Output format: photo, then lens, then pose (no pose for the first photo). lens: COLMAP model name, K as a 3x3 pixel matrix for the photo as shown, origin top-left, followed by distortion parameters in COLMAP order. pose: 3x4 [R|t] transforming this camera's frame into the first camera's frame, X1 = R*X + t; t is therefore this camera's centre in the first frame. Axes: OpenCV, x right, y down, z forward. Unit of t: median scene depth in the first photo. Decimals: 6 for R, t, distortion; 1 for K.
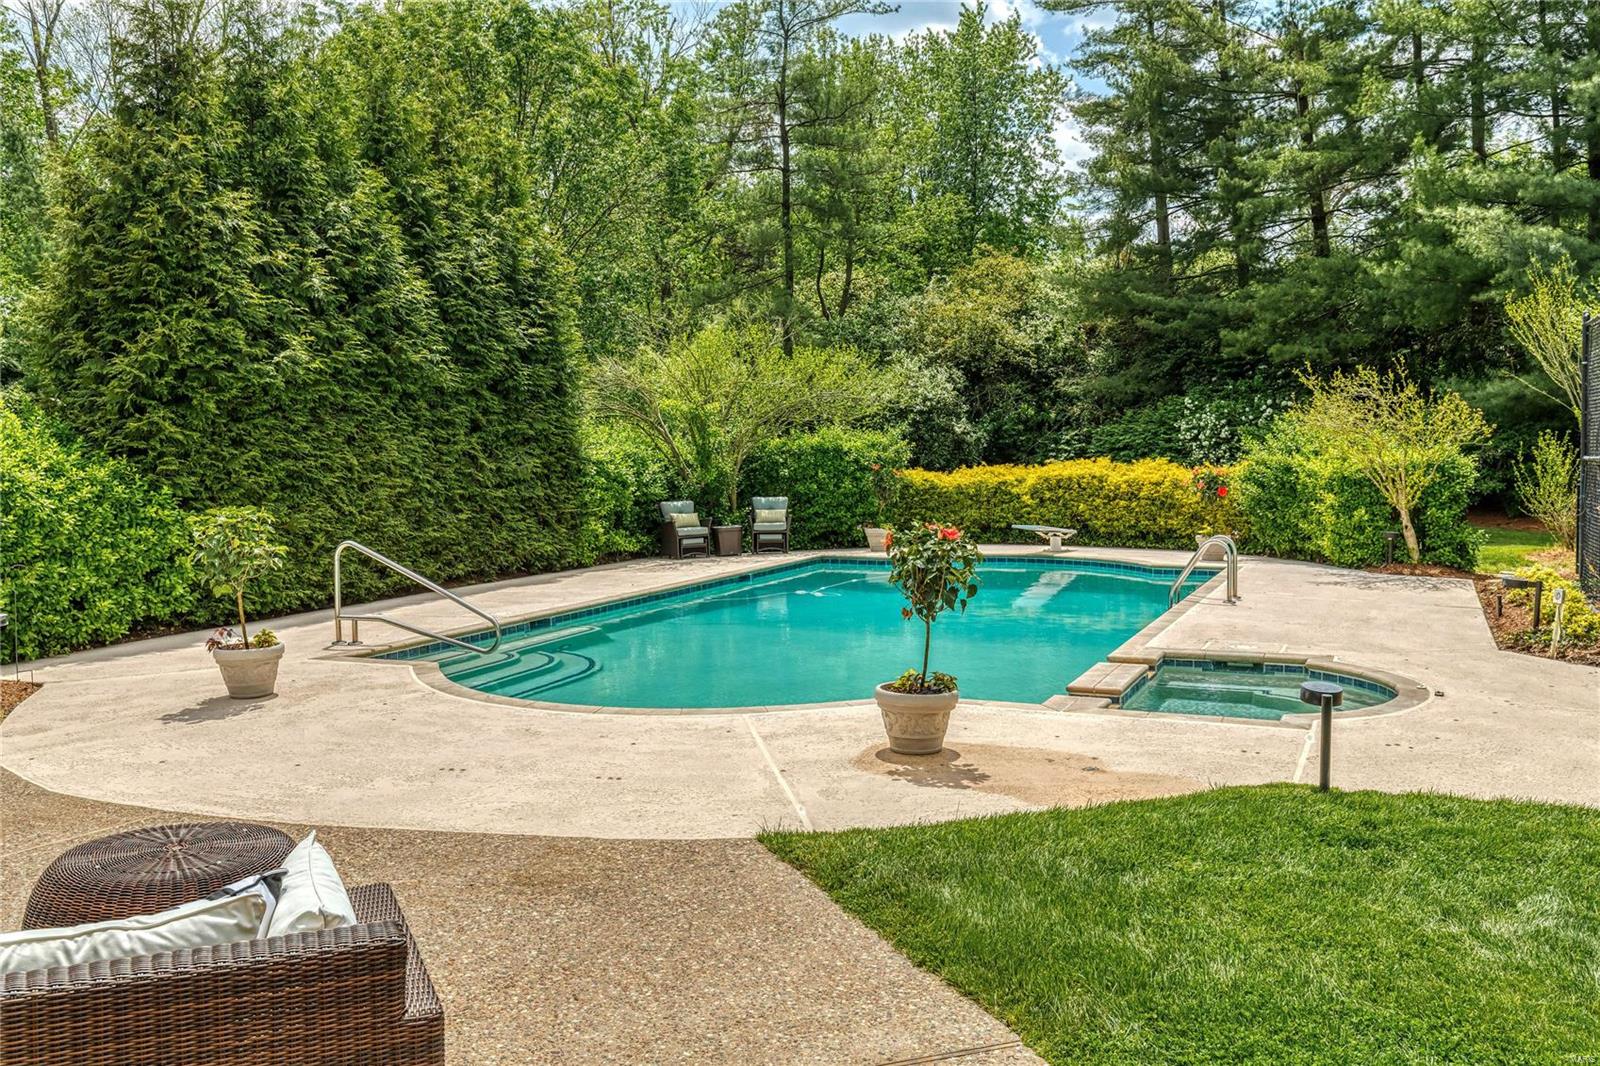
lens RADIAL K [[1441.1, 0, 800.0], [0, 1441.1, 533.0], [0, 0, 1]] dist [0.001994, -0.000847]
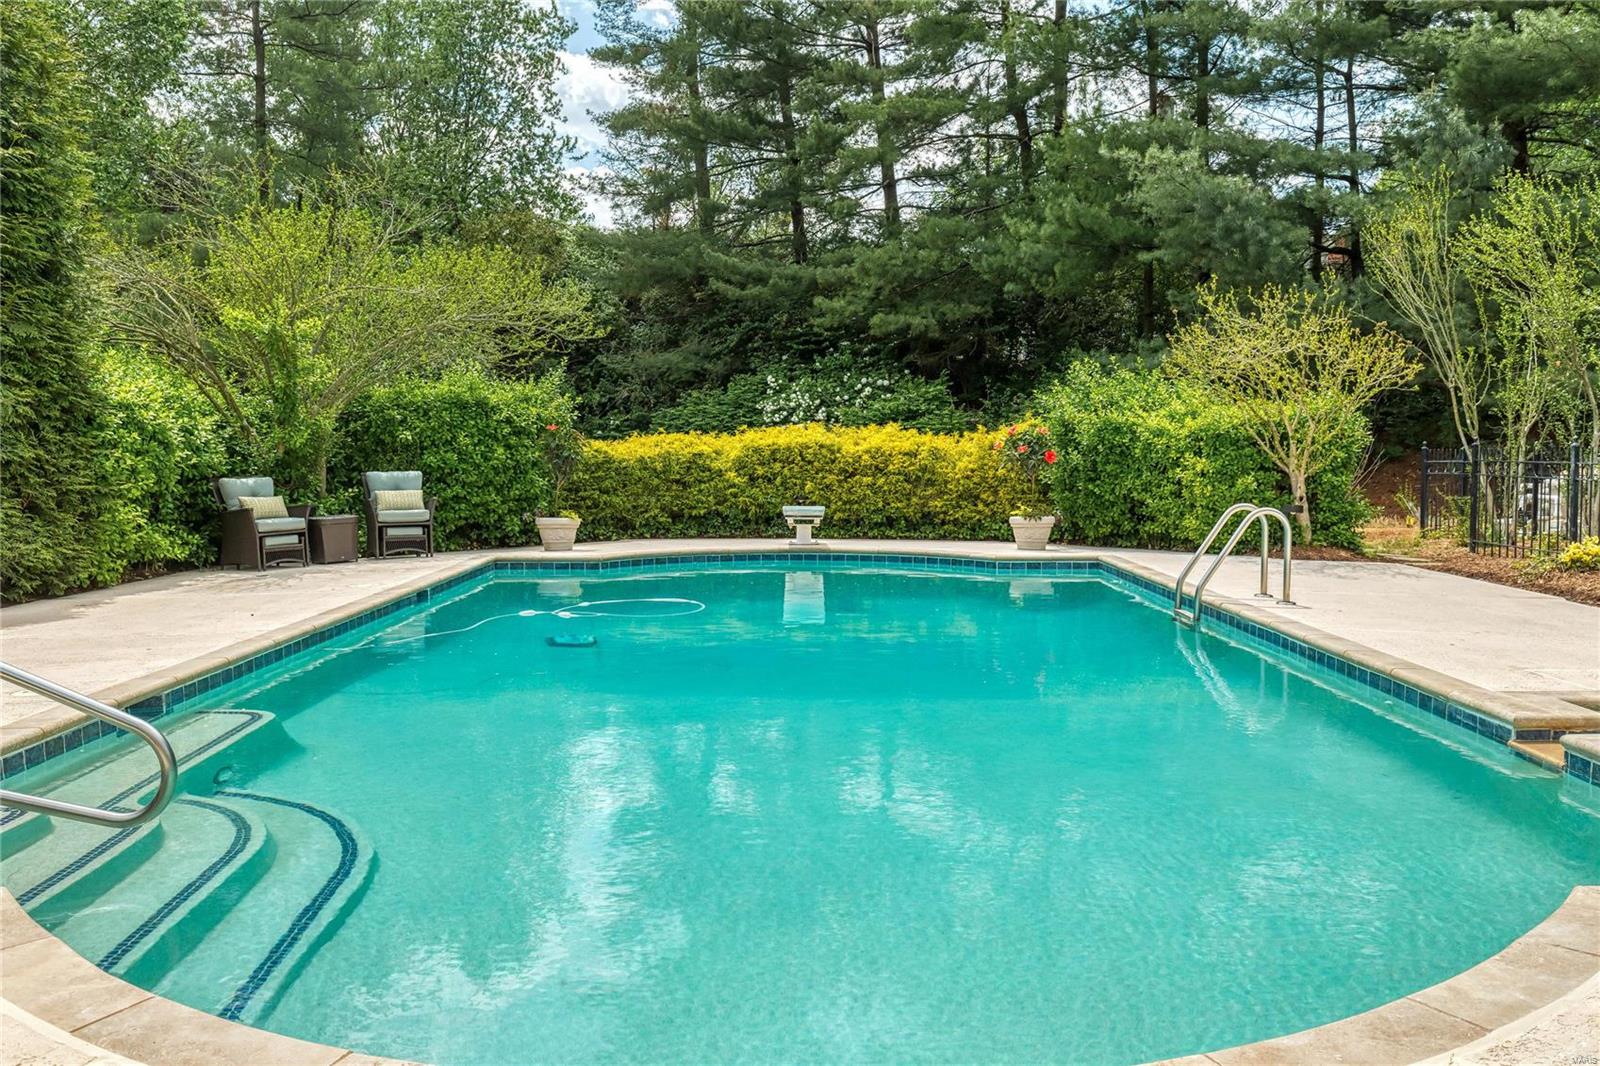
lens RADIAL K [[1441.1, 0, 800.0], [0, 1441.1, 533.0], [0, 0, 1]] dist [0.001994, -0.000847]
pose [[0.917338, -0.018999, 0.397655, -0.110452], [0.022211, 0.999747, -0.003474, 0.009132], [-0.397488, 0.012020, 0.917528, 0.326388]]
